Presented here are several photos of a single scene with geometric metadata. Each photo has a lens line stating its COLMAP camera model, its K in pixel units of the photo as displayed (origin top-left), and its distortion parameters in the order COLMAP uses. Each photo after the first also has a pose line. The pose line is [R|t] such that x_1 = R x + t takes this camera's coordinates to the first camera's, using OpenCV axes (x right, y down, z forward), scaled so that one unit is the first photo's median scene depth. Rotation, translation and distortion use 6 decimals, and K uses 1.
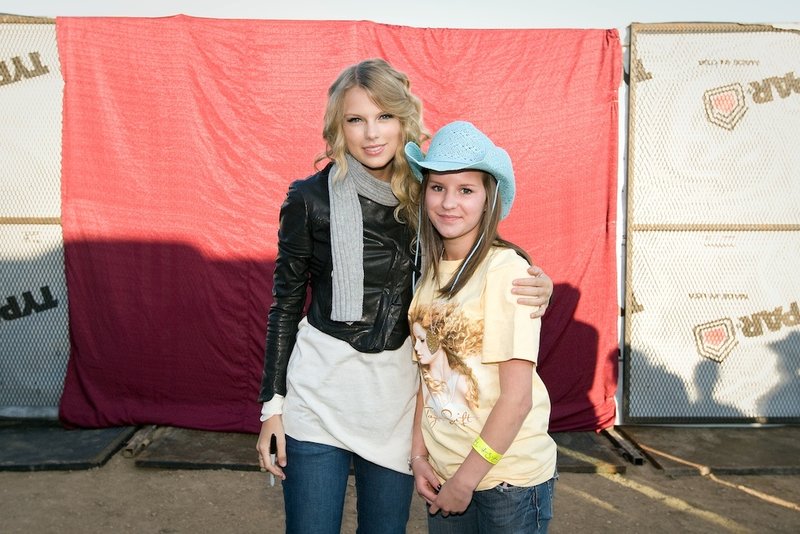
lens RADIAL K [[815.3, 0, 398.1], [0, 815.3, 266.5], [0, 0, 1]] dist [0.023987, 0.000000]
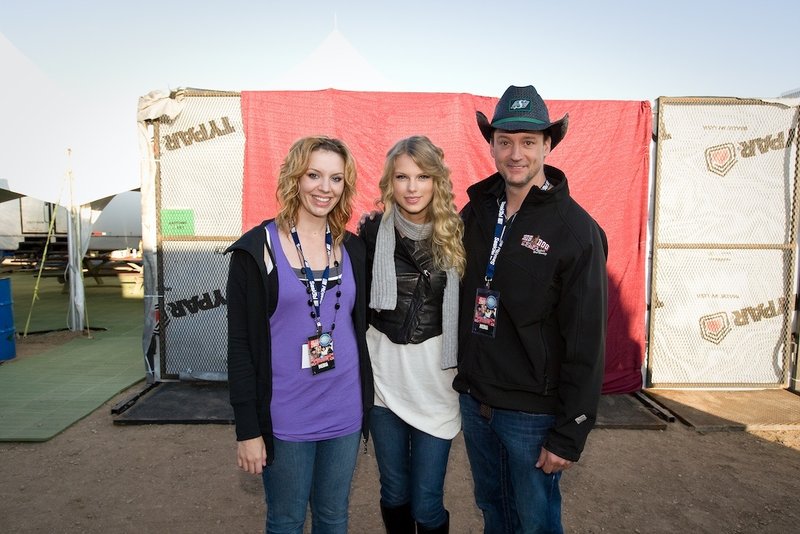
lens RADIAL K [[532.4, 0, 404.0], [0, 532.4, 266.1], [0, 0, 1]] dist [-0.055081, 0.034658]
pose [[0.999859, 0.006124, -0.015660, -0.126472], [-0.005933, 0.999908, 0.012198, -0.022809], [0.015733, -0.012103, 0.999803, 0.113736]]
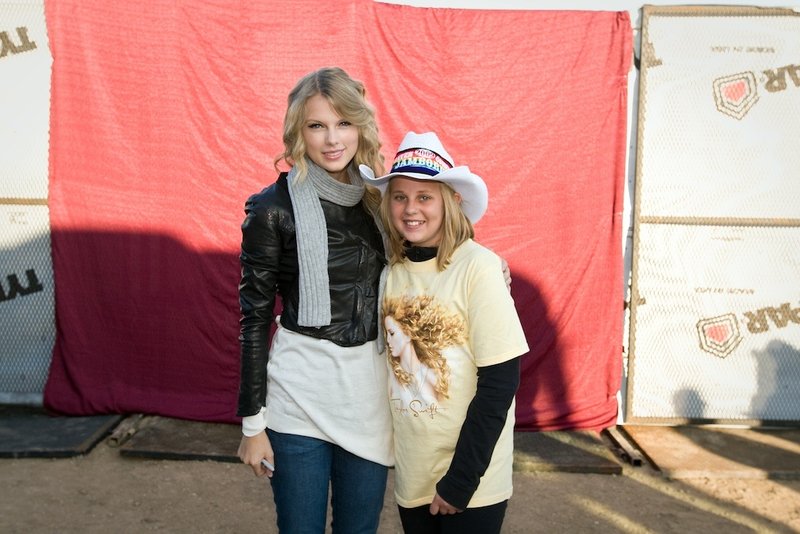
lens RADIAL K [[880.1, 0, 394.2], [0, 880.1, 266.5], [0, 0, 1]] dist [0.033651, 0.000000]
pose [[0.999622, 0.018681, -0.020177, 0.021505], [-0.018272, 0.999627, 0.020310, -0.008530], [0.020549, -0.019933, 0.999590, -0.041752]]
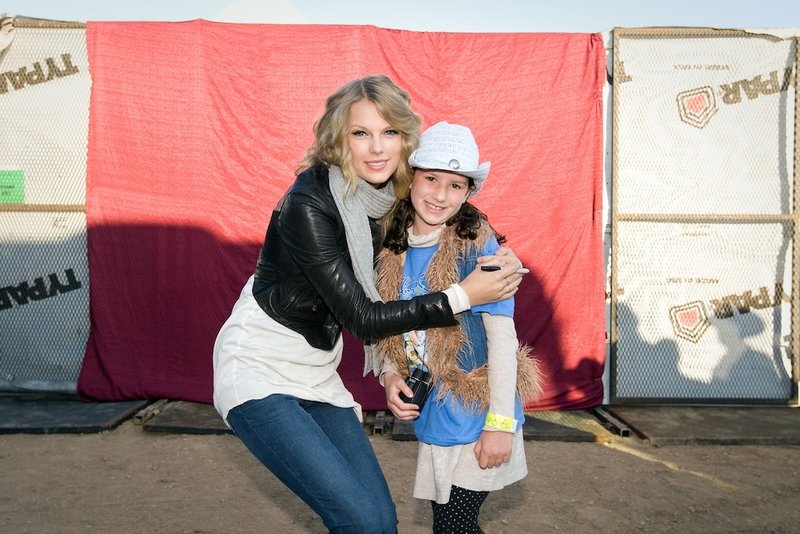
lens RADIAL K [[728.8, 0, 397.6], [0, 728.8, 263.1], [0, 0, 1]] dist [0.000341, 0.012232]
pose [[0.999836, 0.006057, -0.017095, 0.017554], [-0.007074, 0.998170, -0.060060, 0.073105], [0.016700, 0.060171, 0.998048, 0.051539]]
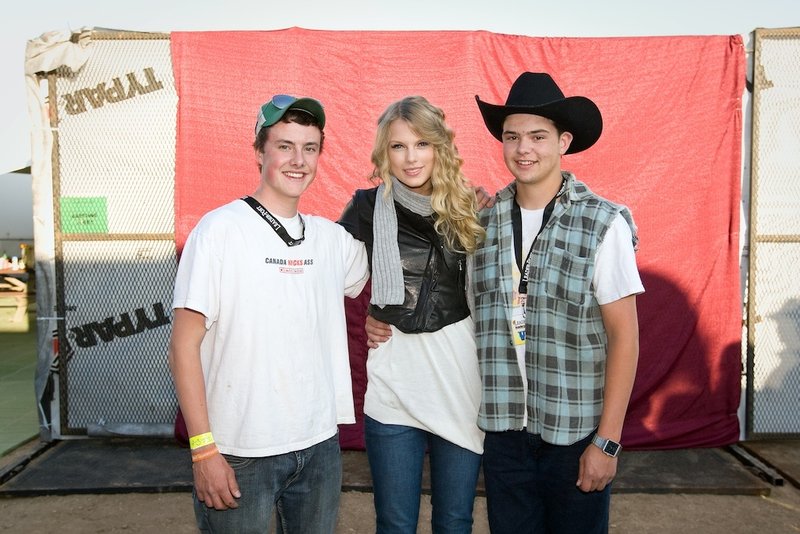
lens RADIAL K [[788.0, 0, 404.5], [0, 788.0, 266.1], [0, 0, 1]] dist [0.014469, 0.000000]
pose [[0.999668, -0.007716, -0.024597, -0.111327], [0.007620, 0.999963, -0.003977, -0.014654], [0.024627, 0.003788, 0.999690, 0.050405]]
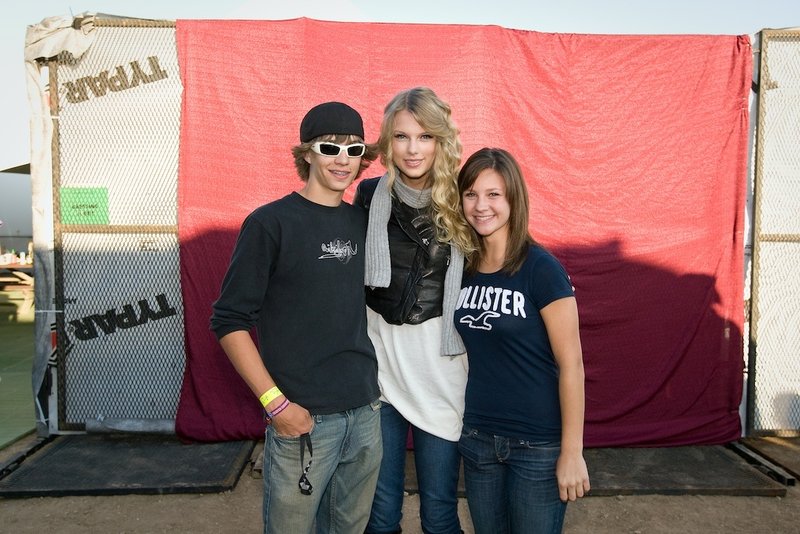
lens RADIAL K [[699.0, 0, 403.6], [0, 699.0, 264.6], [0, 0, 1]] dist [-0.005239, 0.013628]
pose [[0.999950, 0.002228, 0.009730, -0.152817], [-0.002165, 0.999977, -0.006476, -0.009005], [-0.009744, 0.006454, 0.999932, 0.167869]]
